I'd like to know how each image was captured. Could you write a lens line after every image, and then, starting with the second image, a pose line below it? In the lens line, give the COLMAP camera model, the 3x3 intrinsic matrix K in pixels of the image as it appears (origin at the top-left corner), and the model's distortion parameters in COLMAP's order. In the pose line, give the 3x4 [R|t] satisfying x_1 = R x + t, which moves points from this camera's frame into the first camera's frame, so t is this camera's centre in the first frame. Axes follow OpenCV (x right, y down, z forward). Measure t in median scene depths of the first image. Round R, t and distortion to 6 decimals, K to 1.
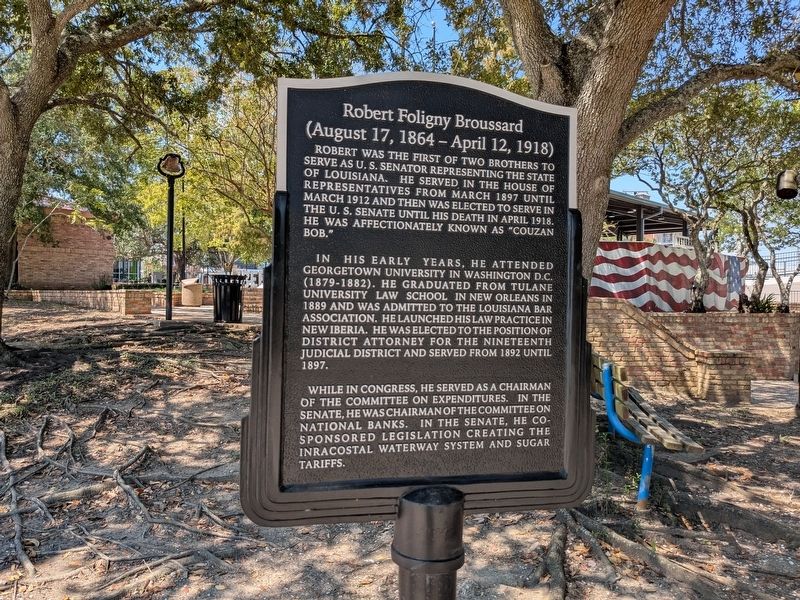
lens RADIAL K [[623.5, 0, 396.7], [0, 623.5, 298.4], [0, 0, 1]] dist [0.048398, -0.084167]
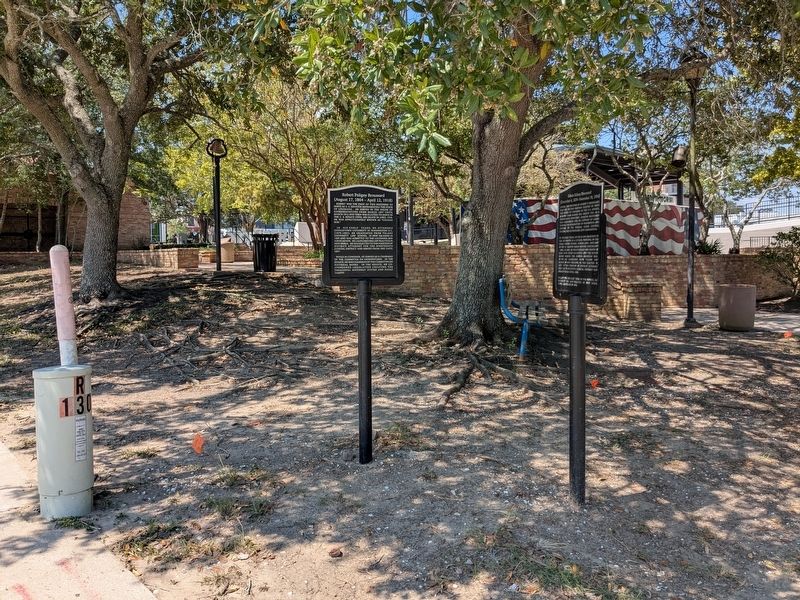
lens RADIAL K [[624.6, 0, 394.8], [0, 624.6, 280.0], [0, 0, 1]] dist [0.064399, -0.109563]
pose [[0.999313, -0.021135, -0.030436, 0.037857], [0.022349, 0.998945, 0.040124, 0.012910], [0.029556, -0.040776, 0.998731, -0.318936]]
